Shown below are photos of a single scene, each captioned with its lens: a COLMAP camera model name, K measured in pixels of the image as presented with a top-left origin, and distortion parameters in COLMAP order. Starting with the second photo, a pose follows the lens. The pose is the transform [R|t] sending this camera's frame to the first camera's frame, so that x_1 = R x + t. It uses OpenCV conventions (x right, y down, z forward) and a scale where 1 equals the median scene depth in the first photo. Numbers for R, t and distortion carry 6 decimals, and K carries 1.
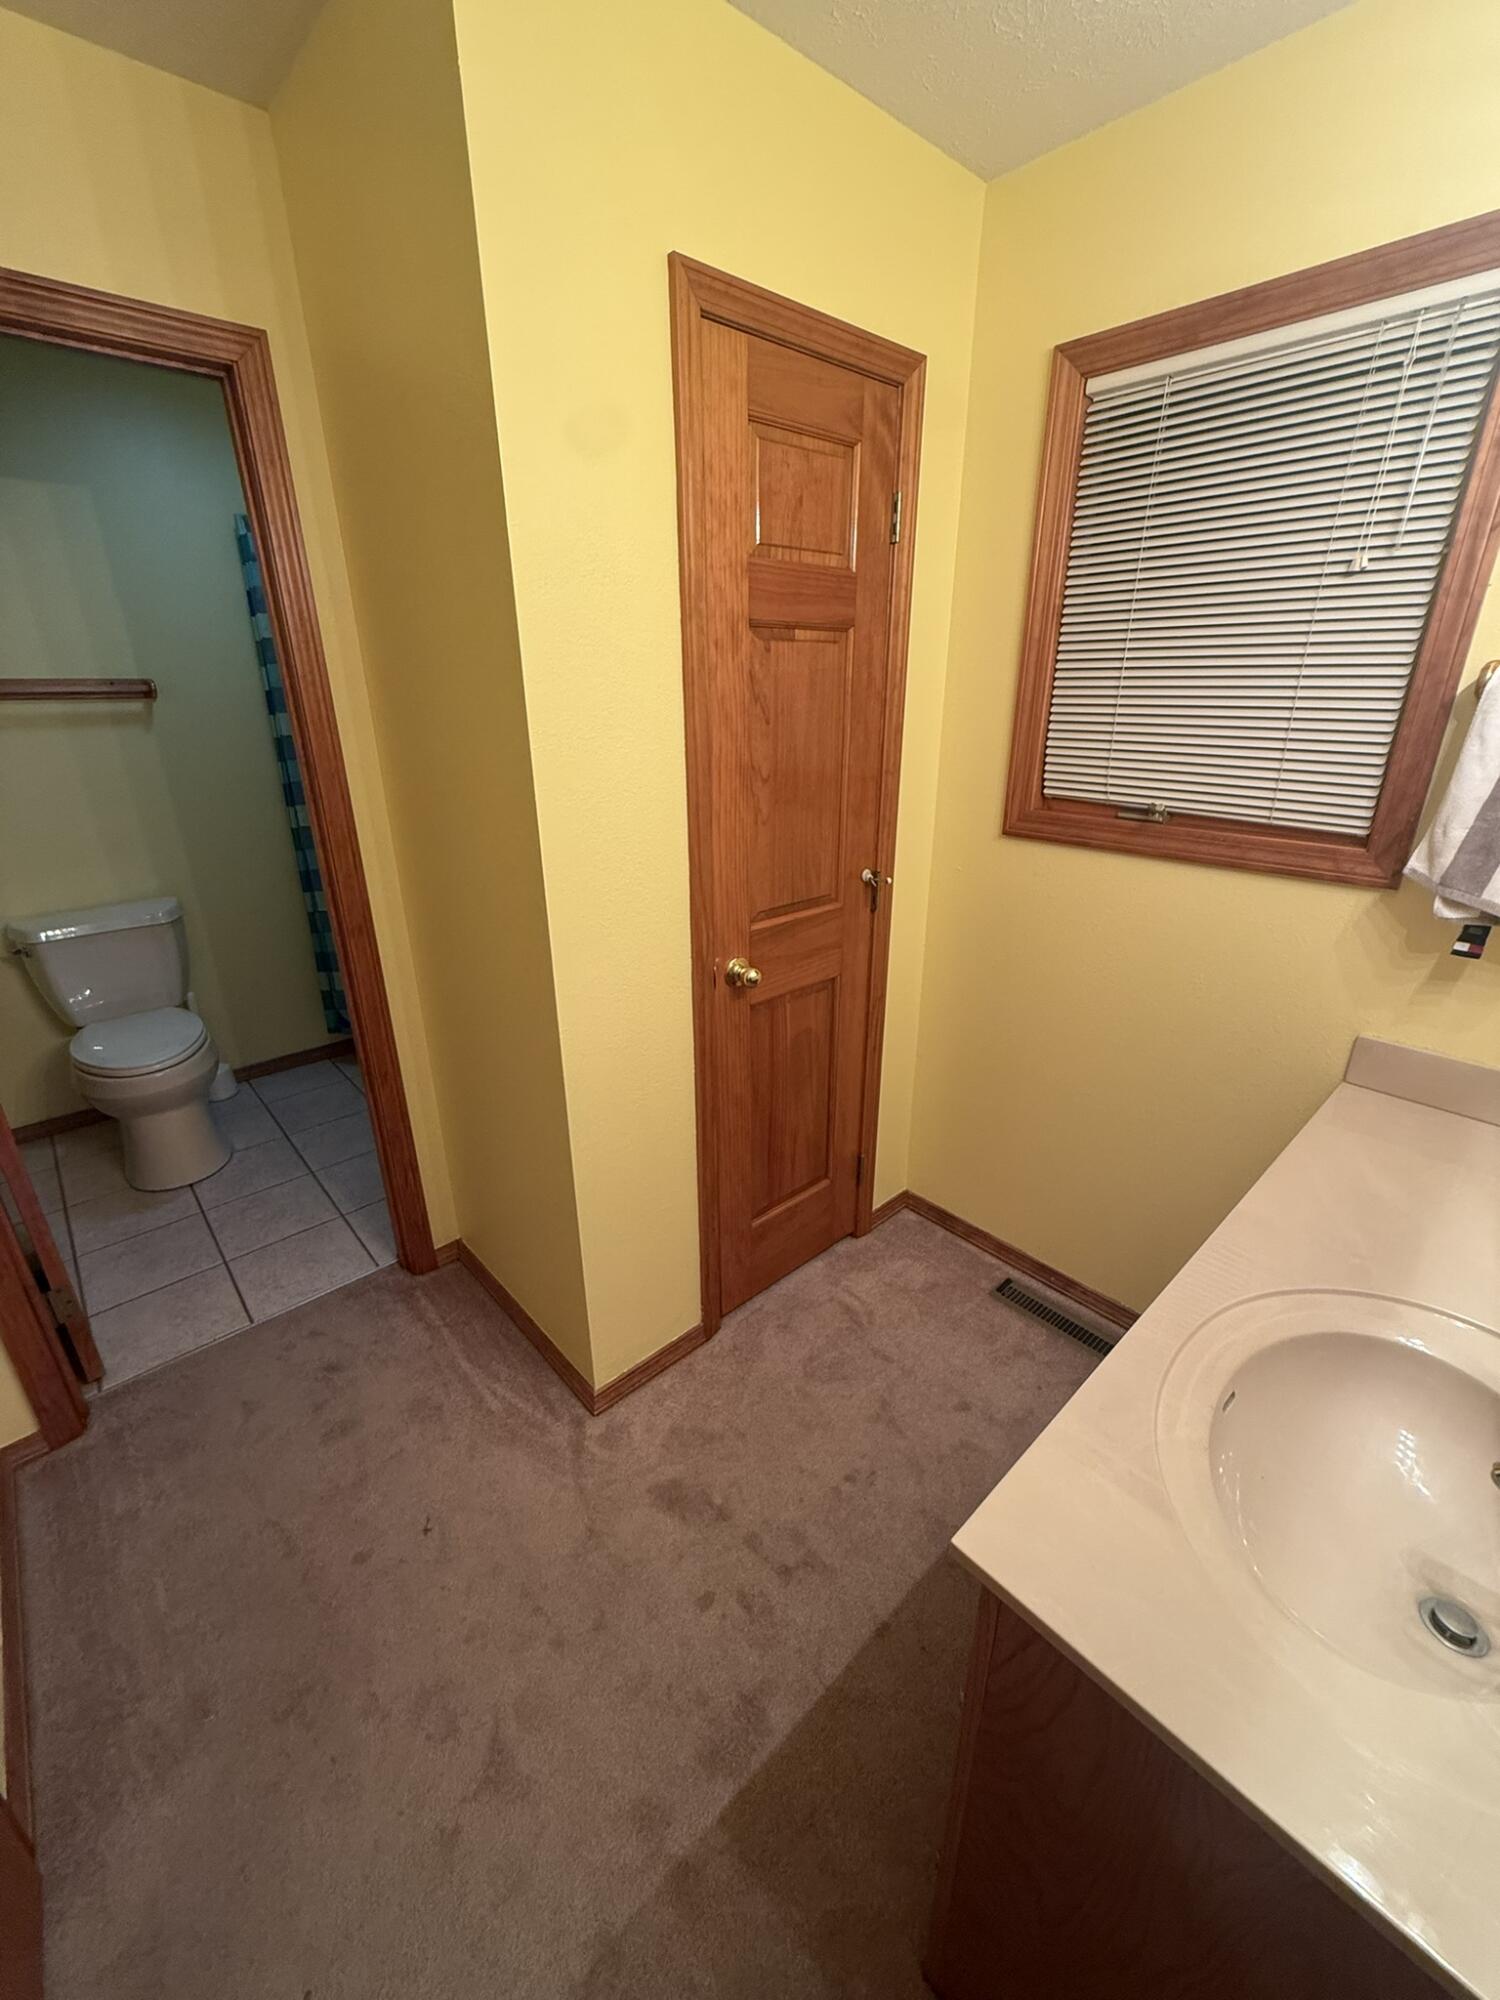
lens RADIAL K [[802.5, 0, 765.6], [0, 802.5, 990.7], [0, 0, 1]] dist [-0.000931, -0.000646]
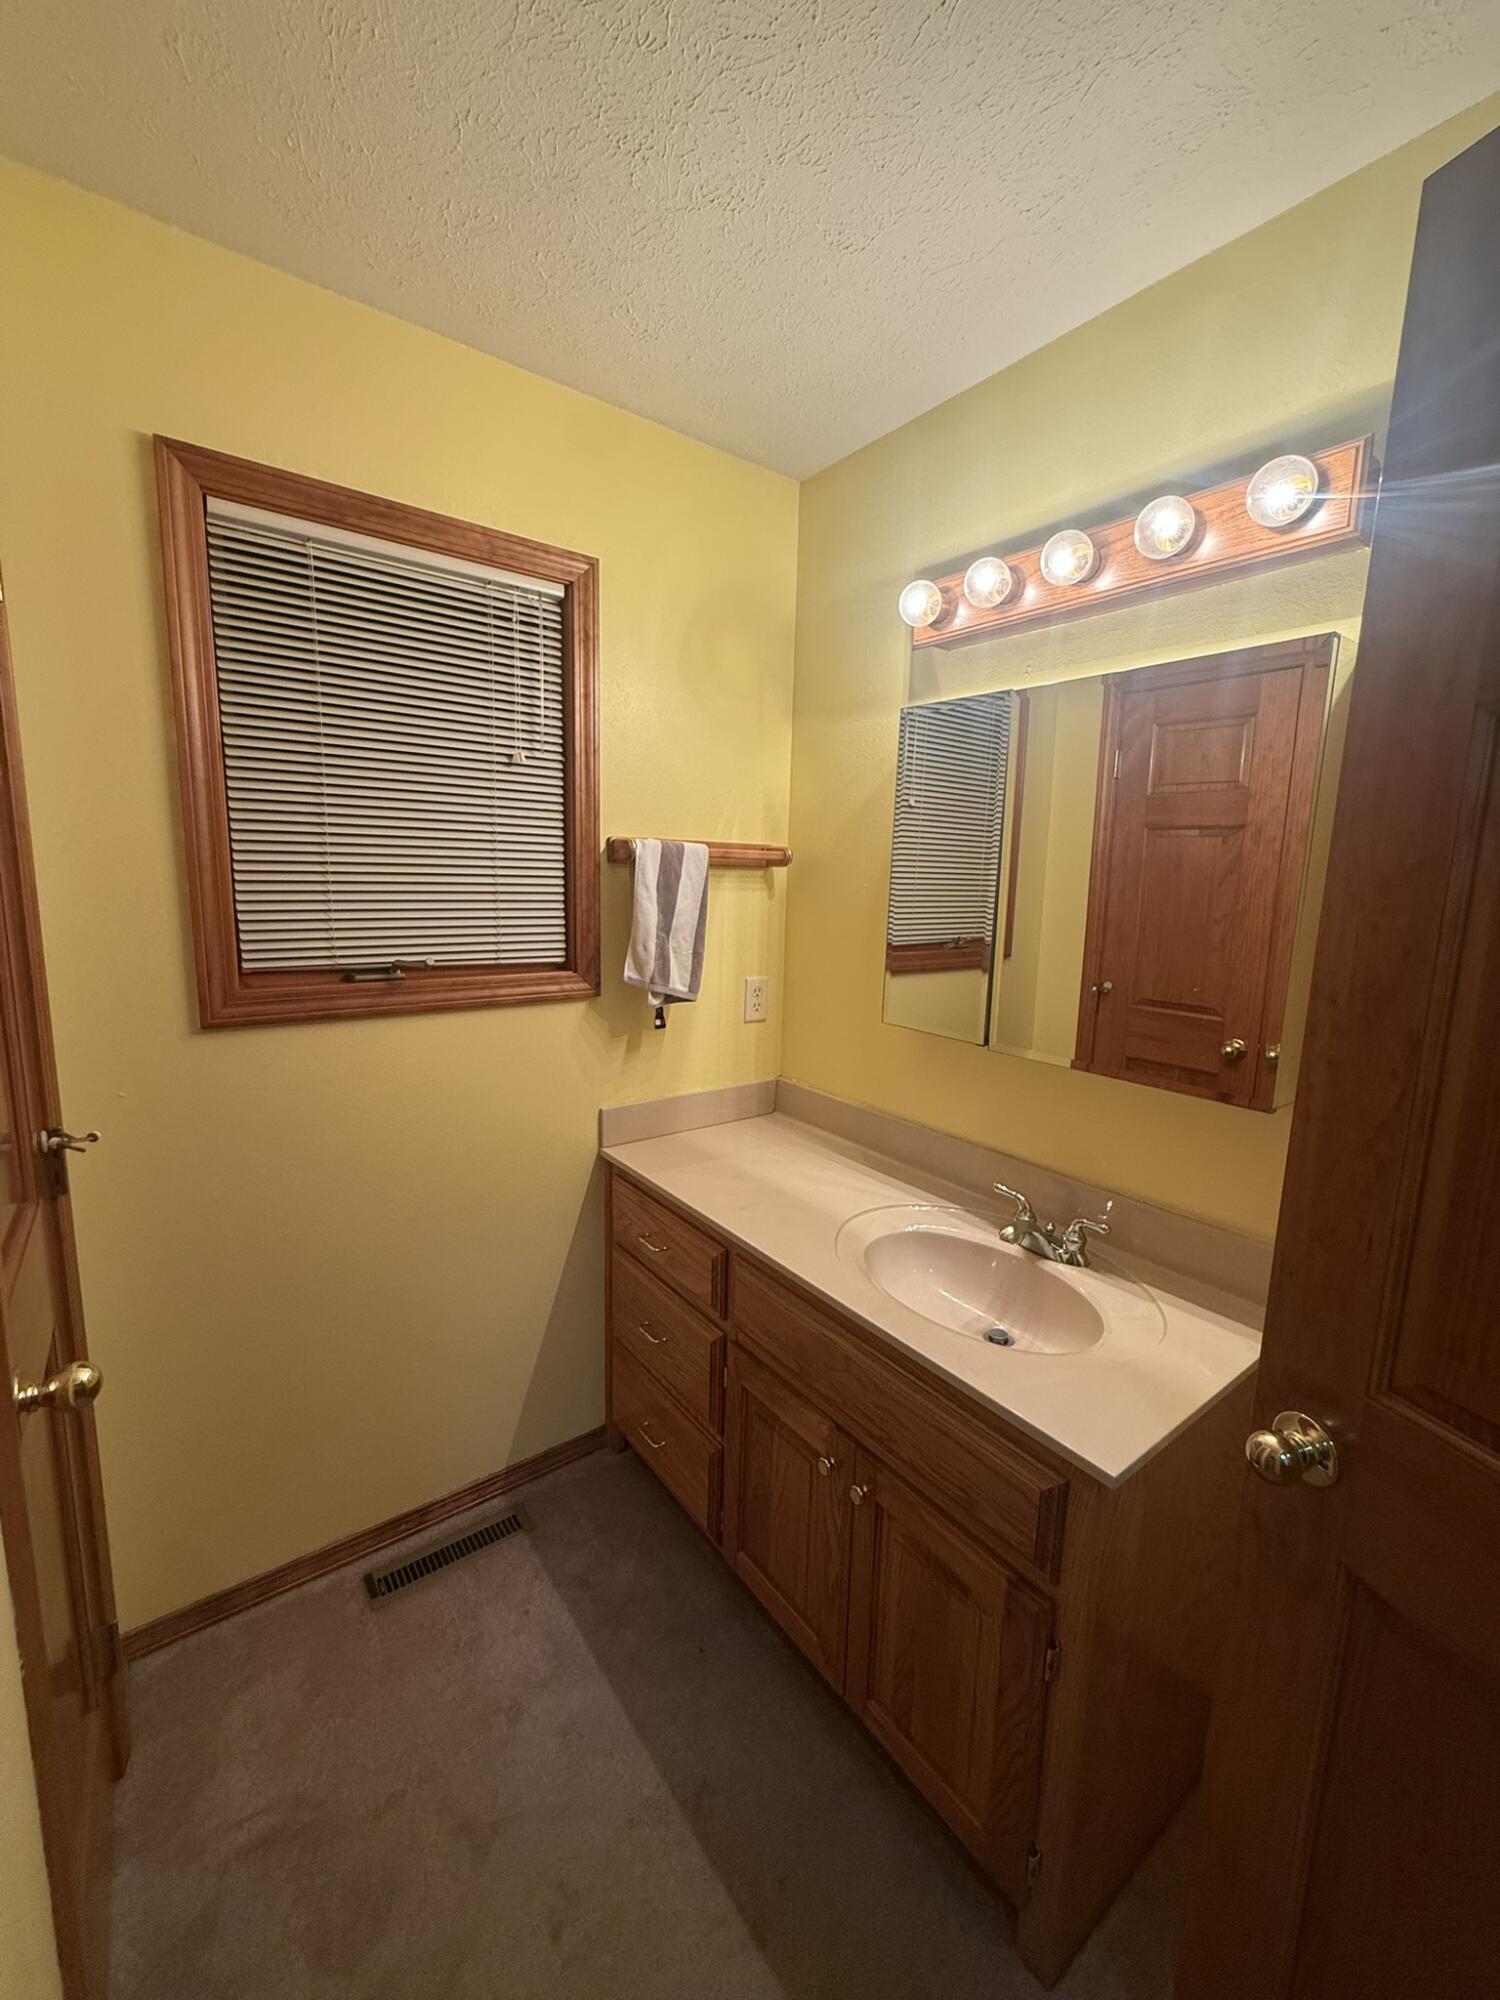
lens RADIAL K [[802.5, 0, 717.0], [0, 802.5, 998.6], [0, 0, 1]] dist [-0.000931, -0.000646]
pose [[0.113702, -0.145097, 0.982862, -0.460312], [0.333809, 0.937347, 0.099761, -0.170252], [-0.935758, 0.316746, 0.155013, 0.542999]]
